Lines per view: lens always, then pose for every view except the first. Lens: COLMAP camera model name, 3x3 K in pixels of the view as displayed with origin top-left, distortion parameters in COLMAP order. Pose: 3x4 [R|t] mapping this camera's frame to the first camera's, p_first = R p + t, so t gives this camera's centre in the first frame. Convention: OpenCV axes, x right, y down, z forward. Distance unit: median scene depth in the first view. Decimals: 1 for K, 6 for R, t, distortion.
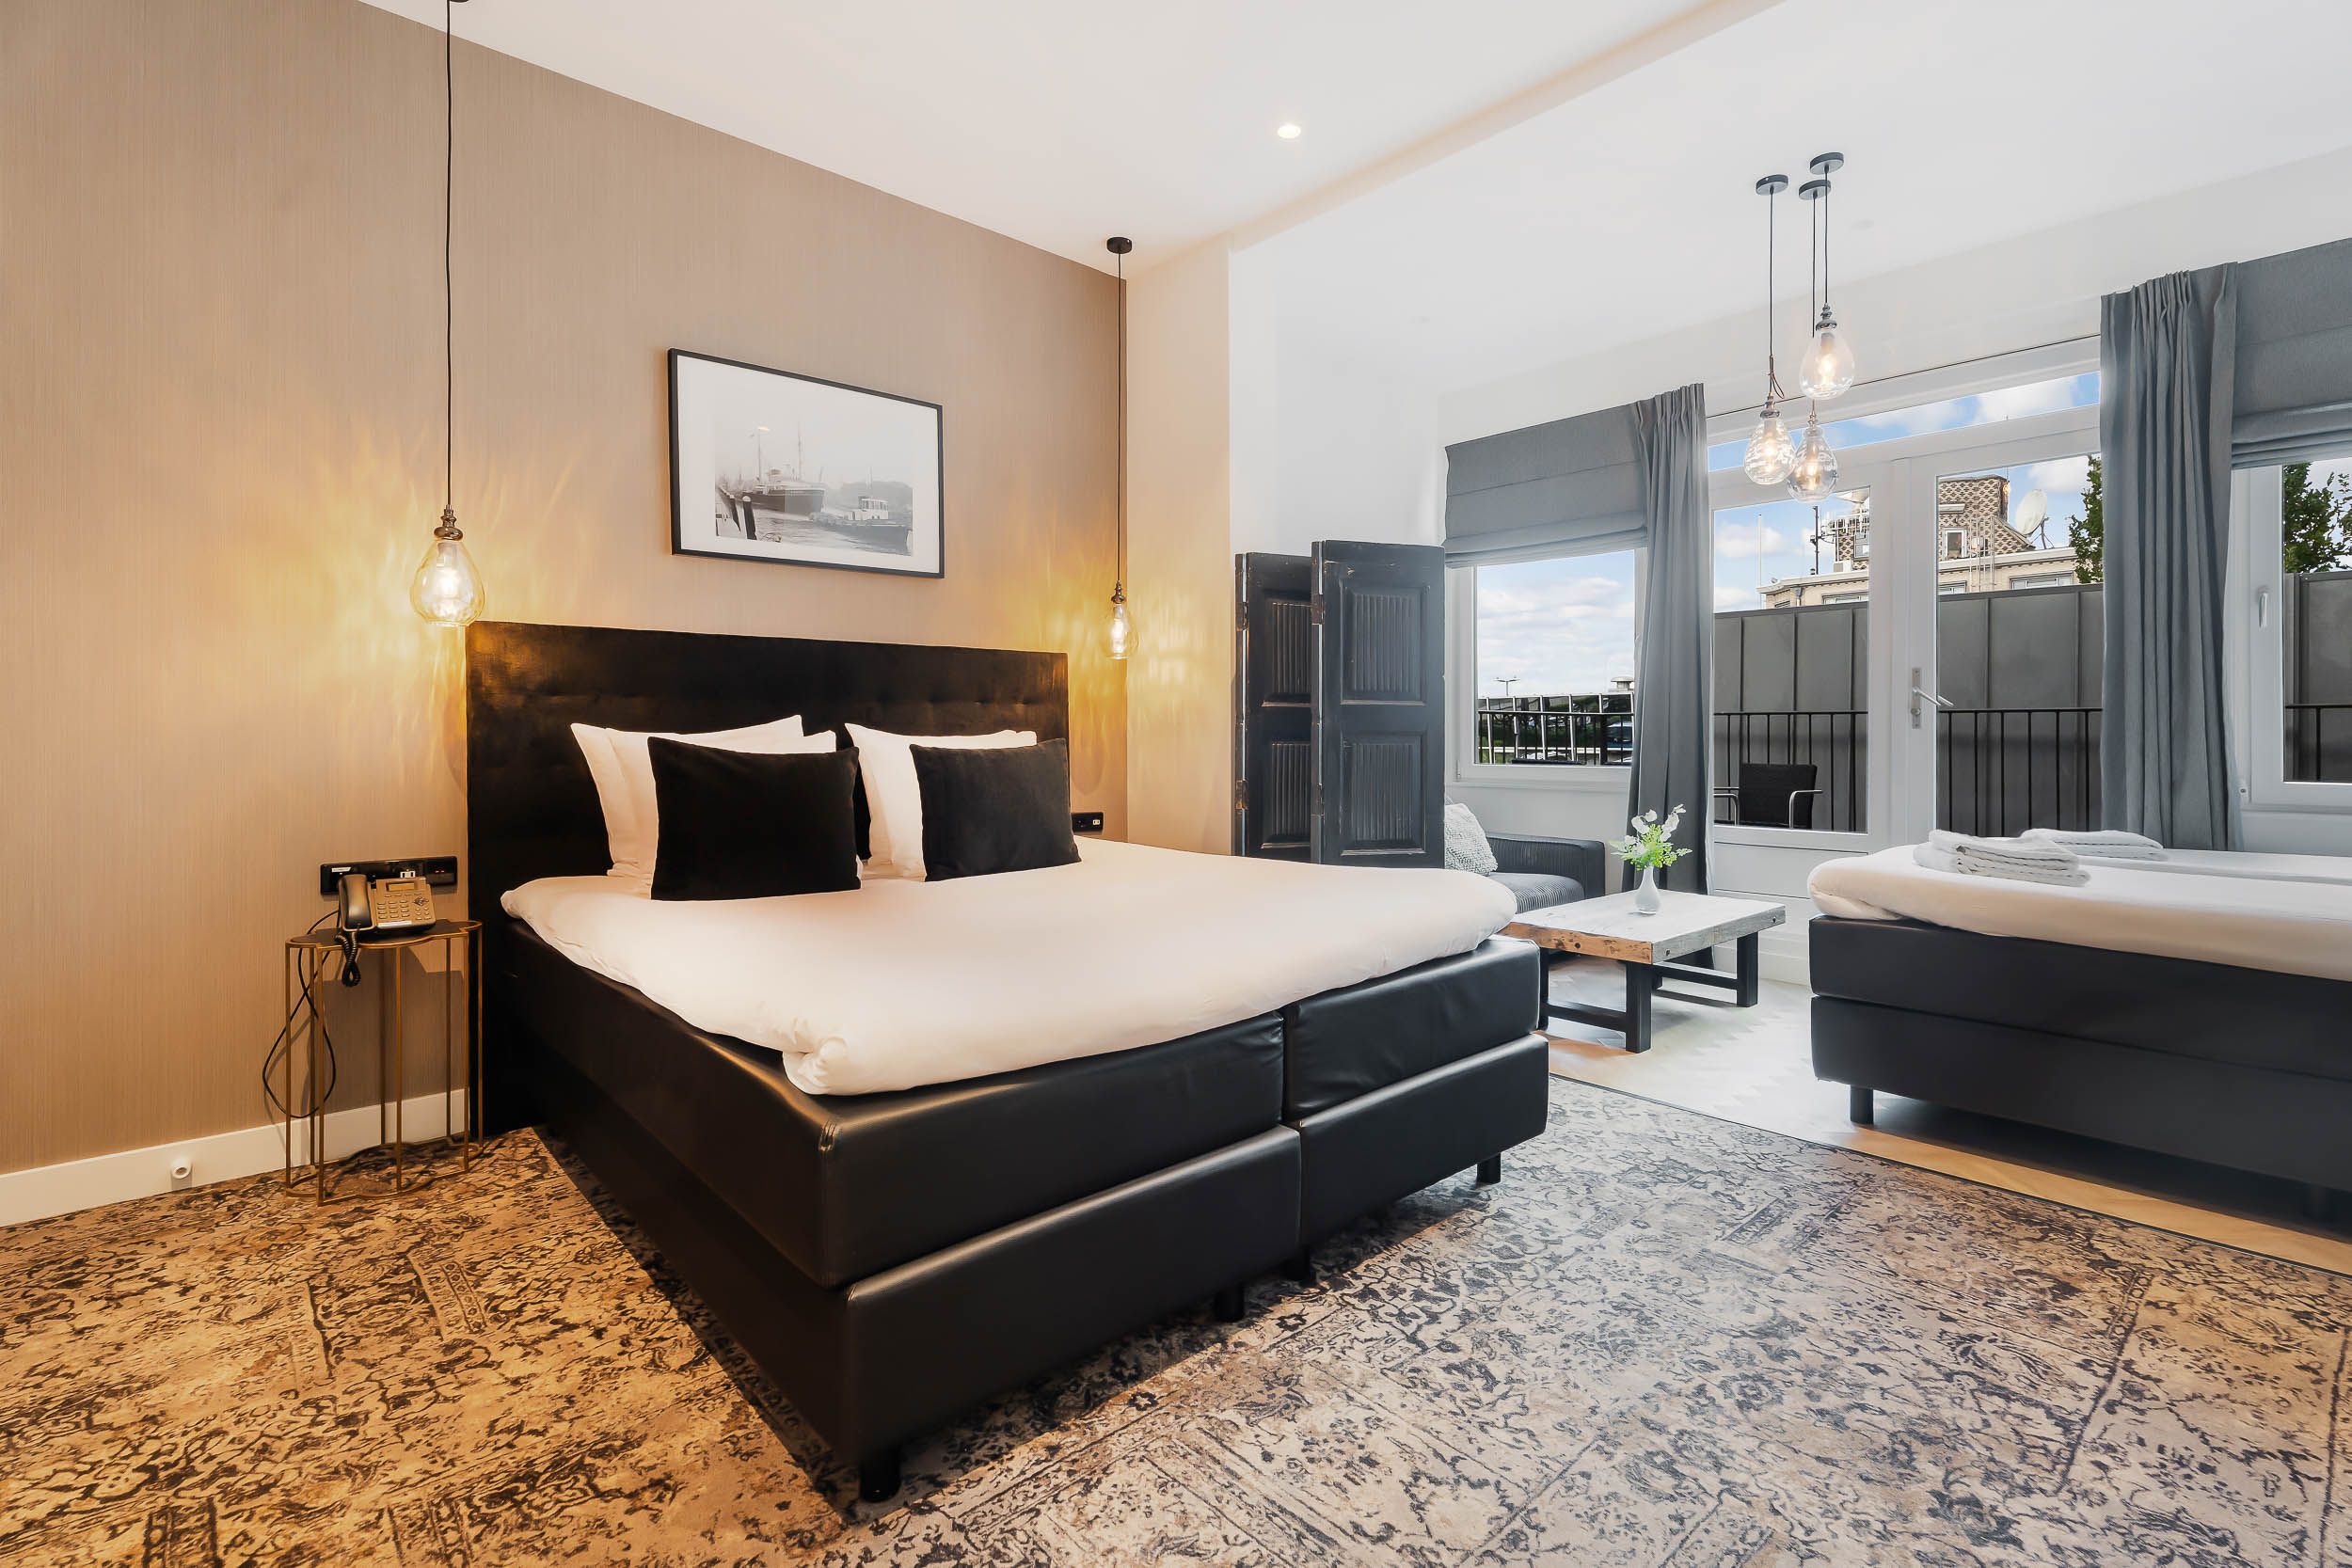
lens RADIAL K [[1073.7, 0, 1175.2], [0, 1073.7, 736.0], [0, 0, 1]] dist [0.002843, 0.000387]
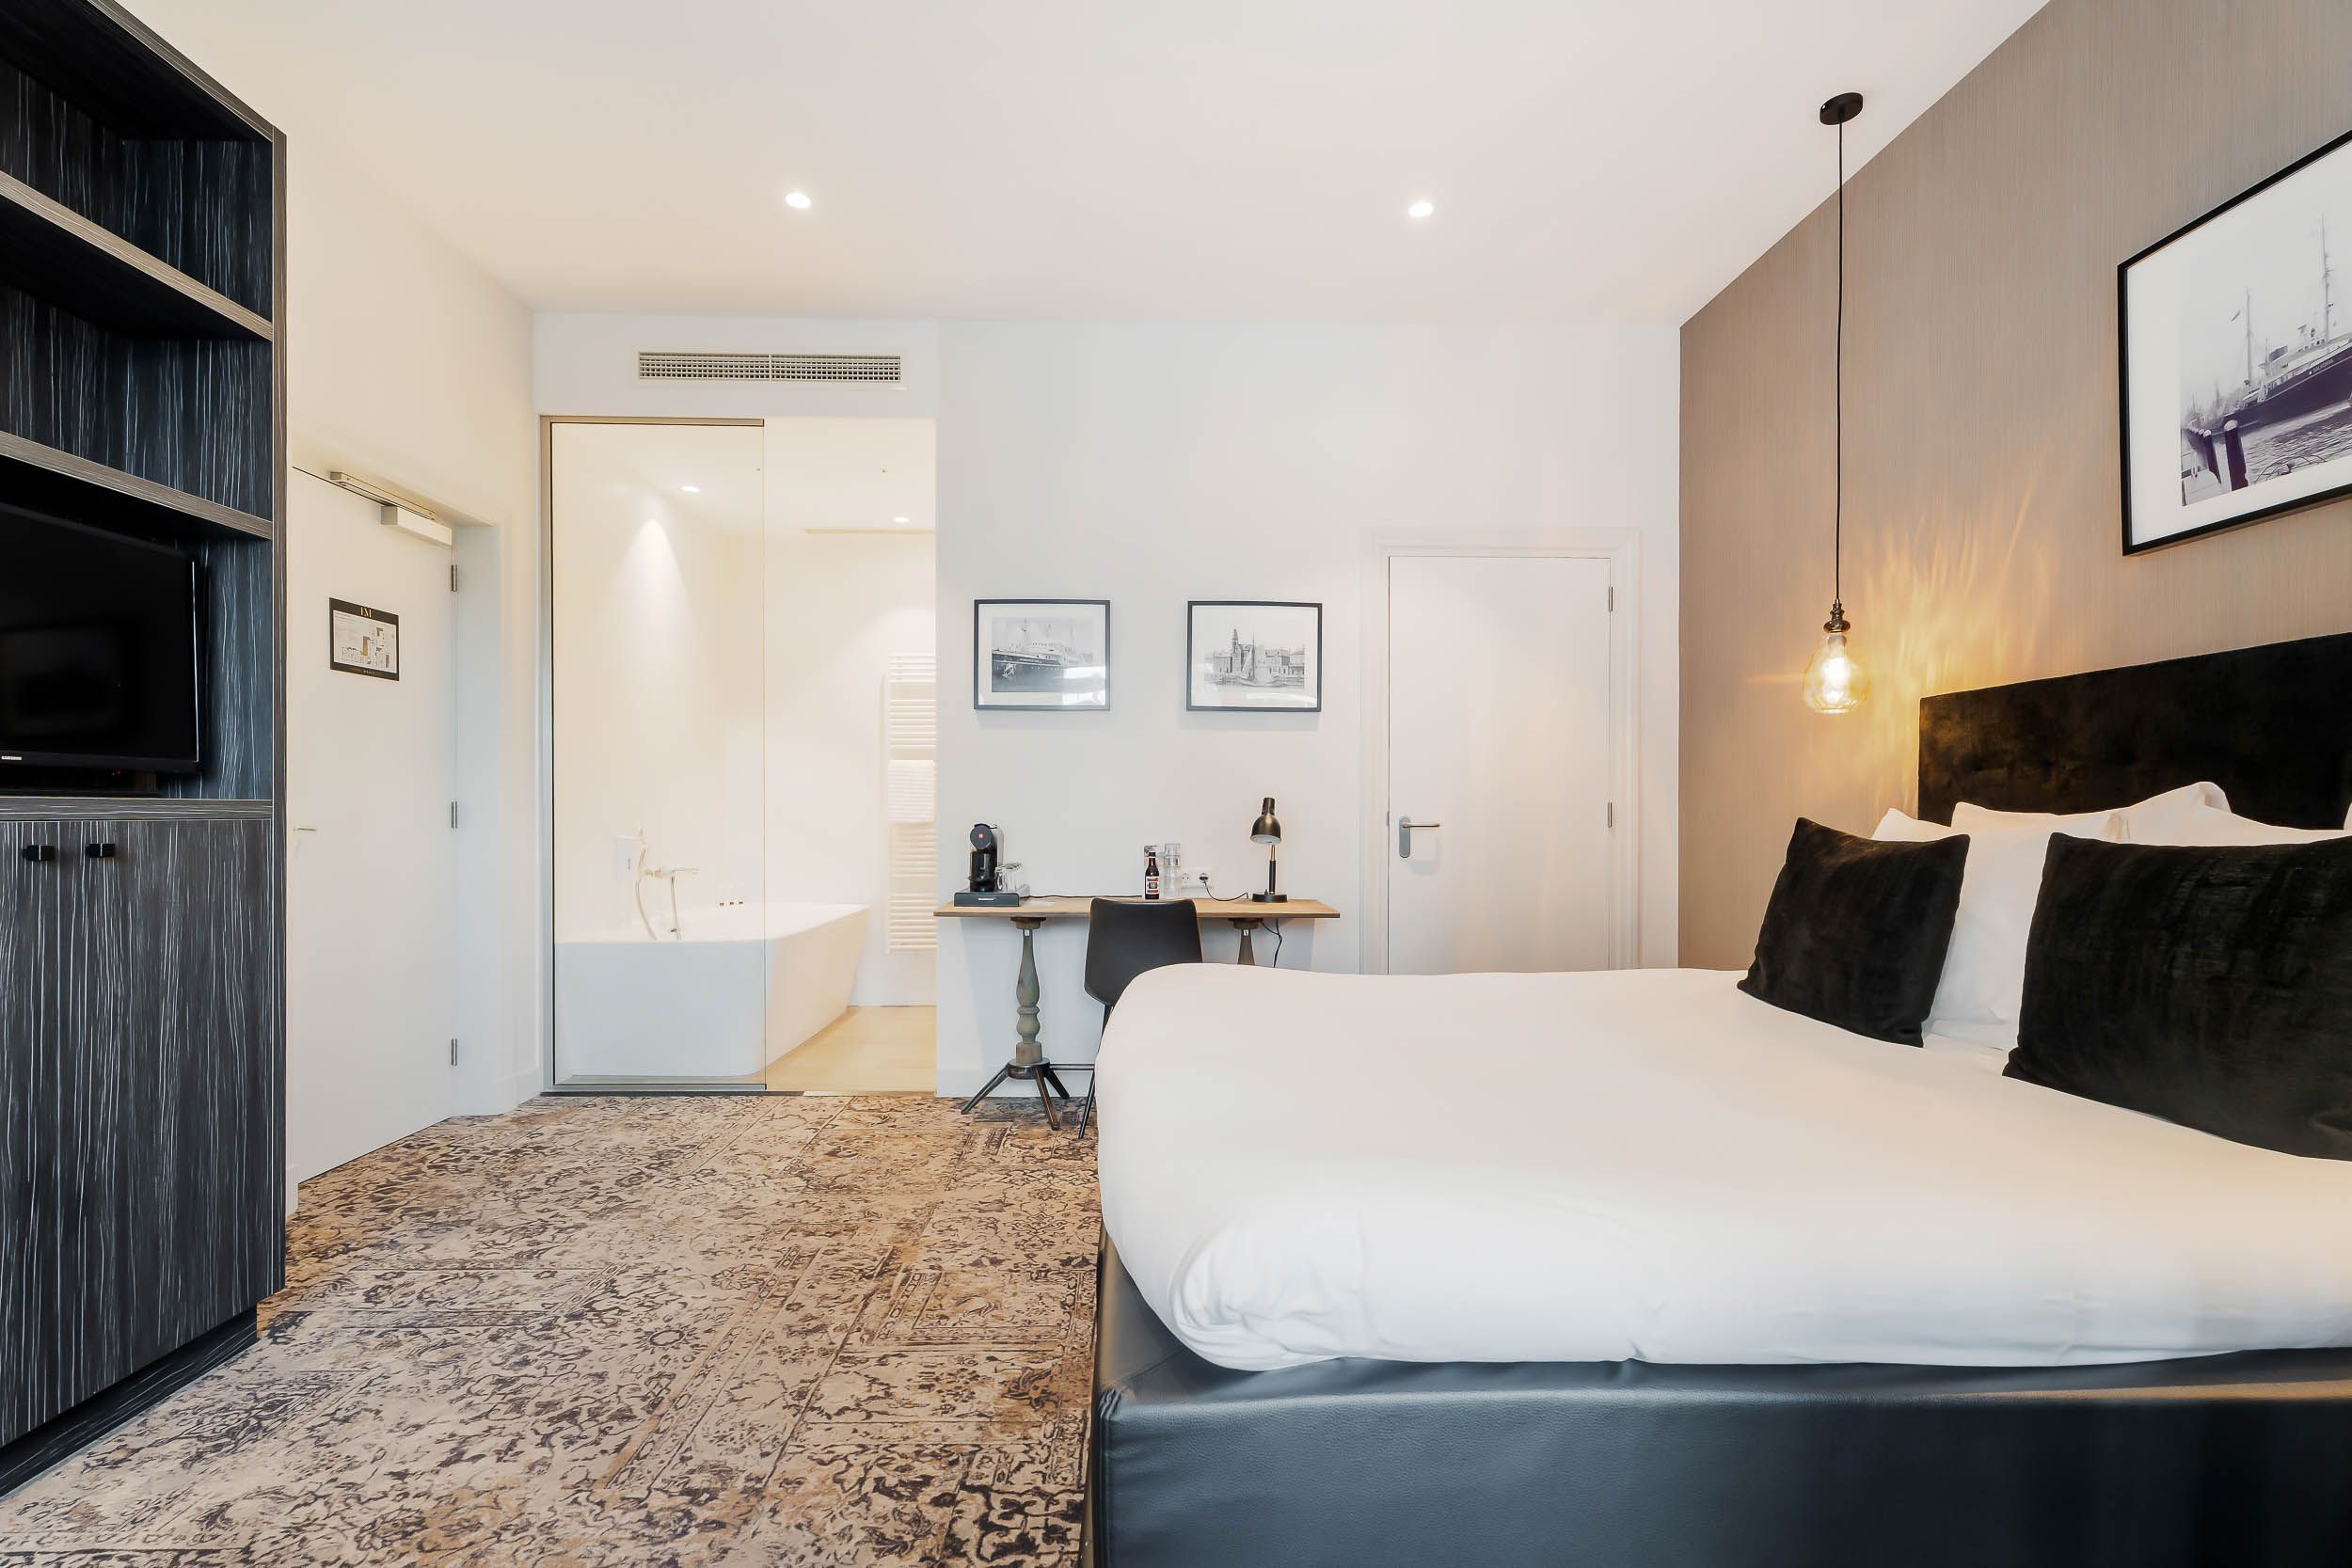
lens RADIAL K [[1073.7, 0, 1174.1], [0, 1073.7, 805.7], [0, 0, 1]] dist [0.002843, 0.000387]
pose [[-0.635354, -0.006187, -0.772196, 0.826061], [-0.000766, 0.999972, -0.007382, -0.003164], [0.772220, -0.004098, -0.635342, 1.716707]]
